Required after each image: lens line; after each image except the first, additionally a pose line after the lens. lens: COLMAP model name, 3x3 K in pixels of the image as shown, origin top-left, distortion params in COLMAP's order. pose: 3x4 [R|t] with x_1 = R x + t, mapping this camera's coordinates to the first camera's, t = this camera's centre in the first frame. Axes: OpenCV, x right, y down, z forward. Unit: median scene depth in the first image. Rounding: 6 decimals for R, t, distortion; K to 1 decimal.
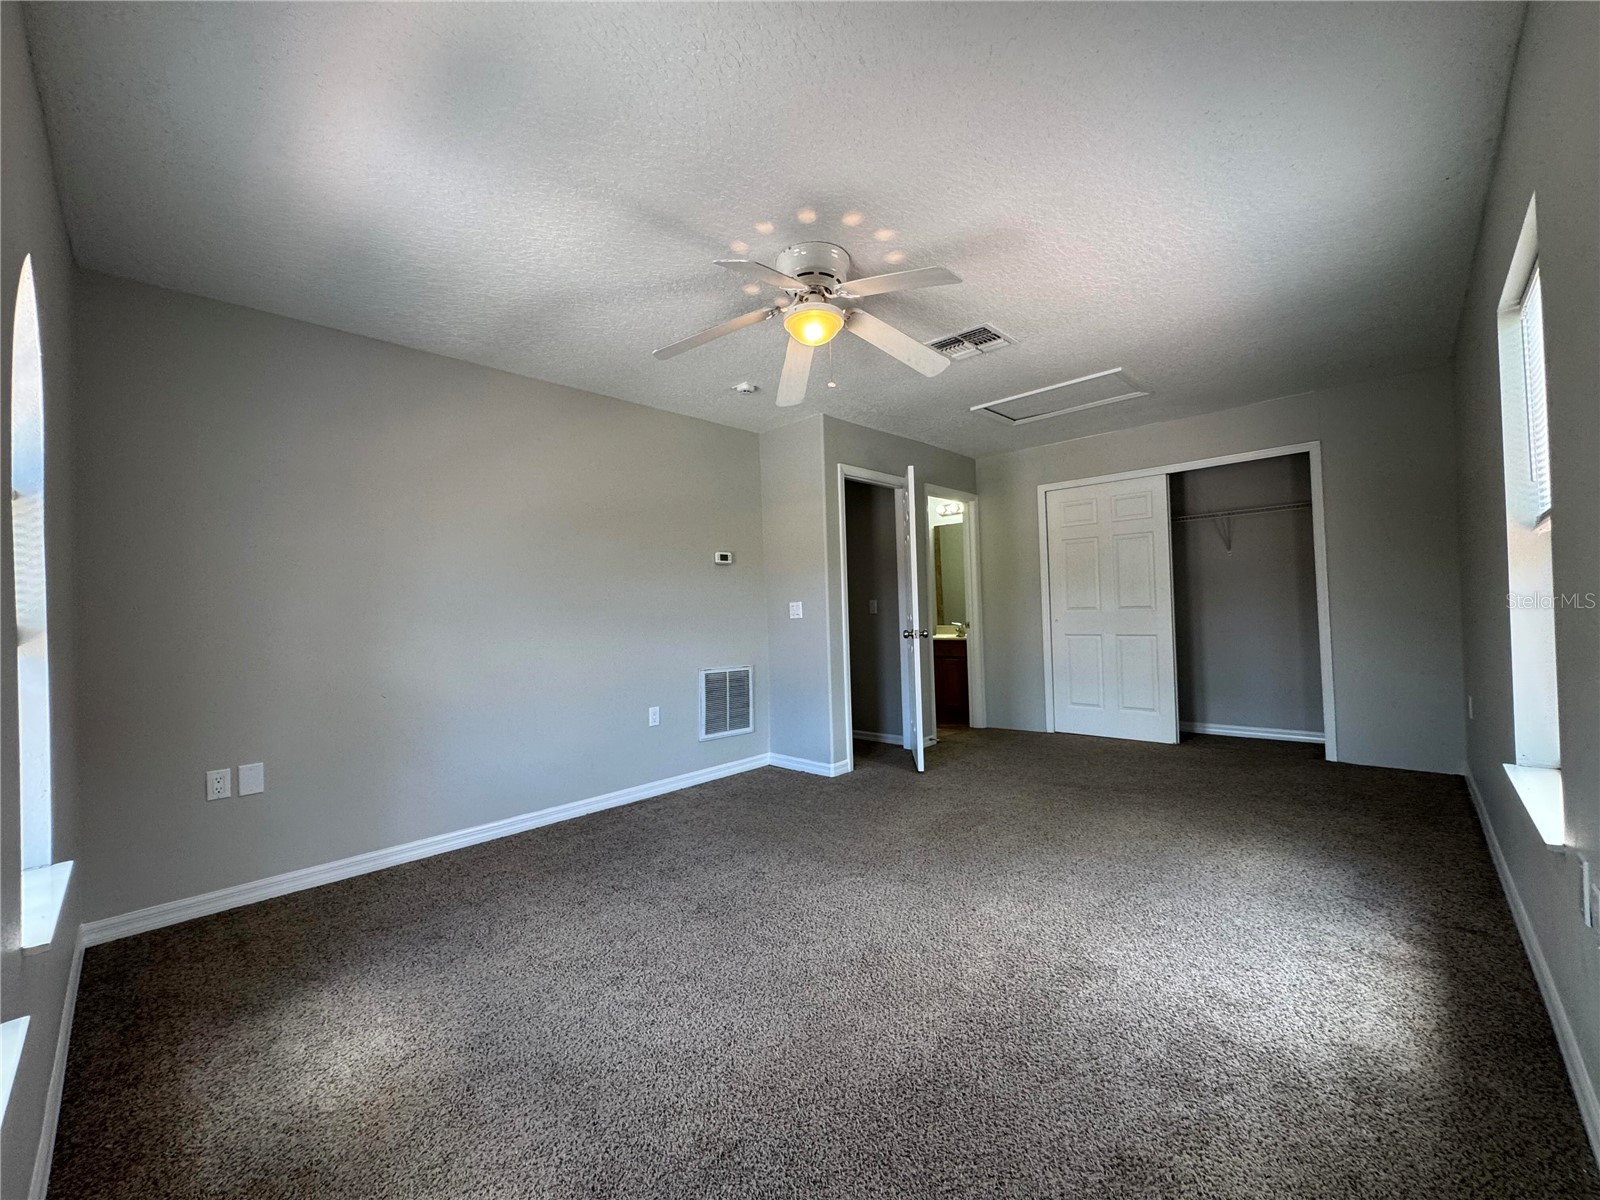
lens RADIAL K [[638.9, 0, 798.4], [0, 638.9, 602.7], [0, 0, 1]] dist [-0.002514, 0.000475]
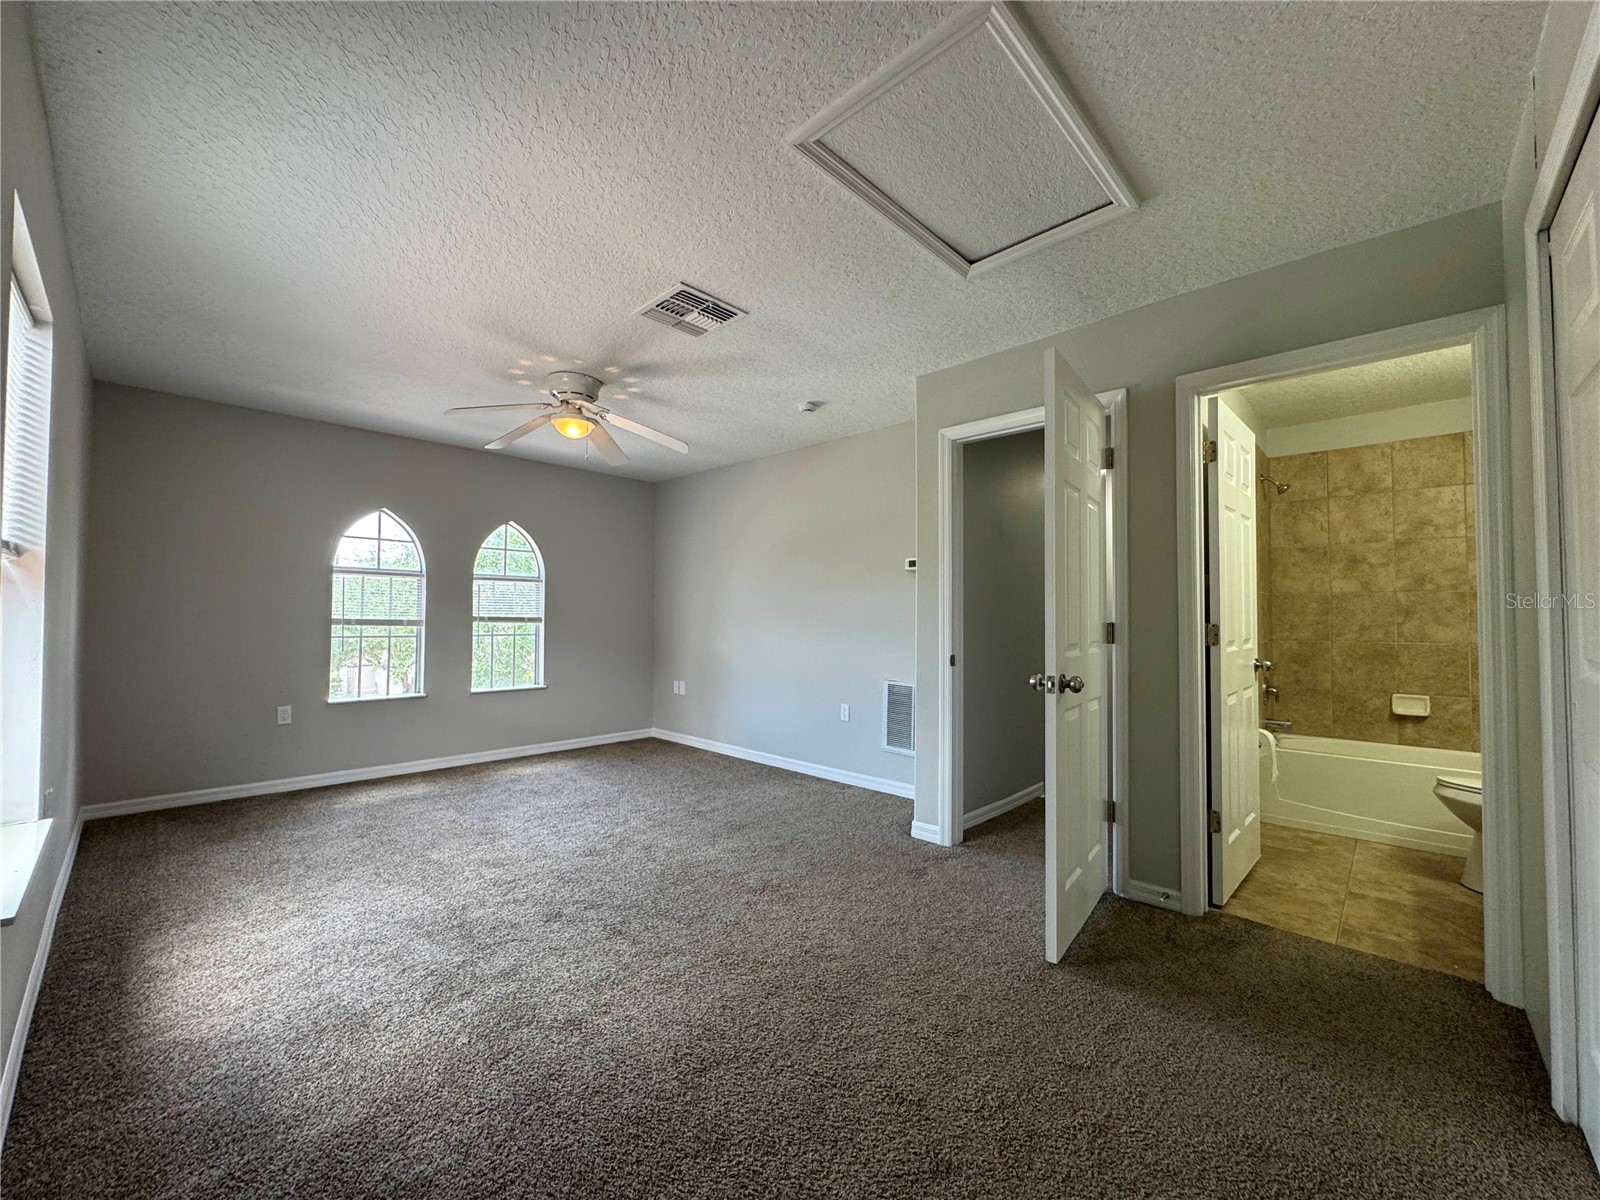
lens RADIAL K [[638.9, 0, 795.8], [0, 638.9, 604.5], [0, 0, 1]] dist [-0.002514, 0.000475]
pose [[-0.003414, 0.013573, -0.999902, 0.840002], [0.009157, 0.999866, 0.013541, -0.026691], [0.999952, -0.009110, -0.003538, 0.860687]]
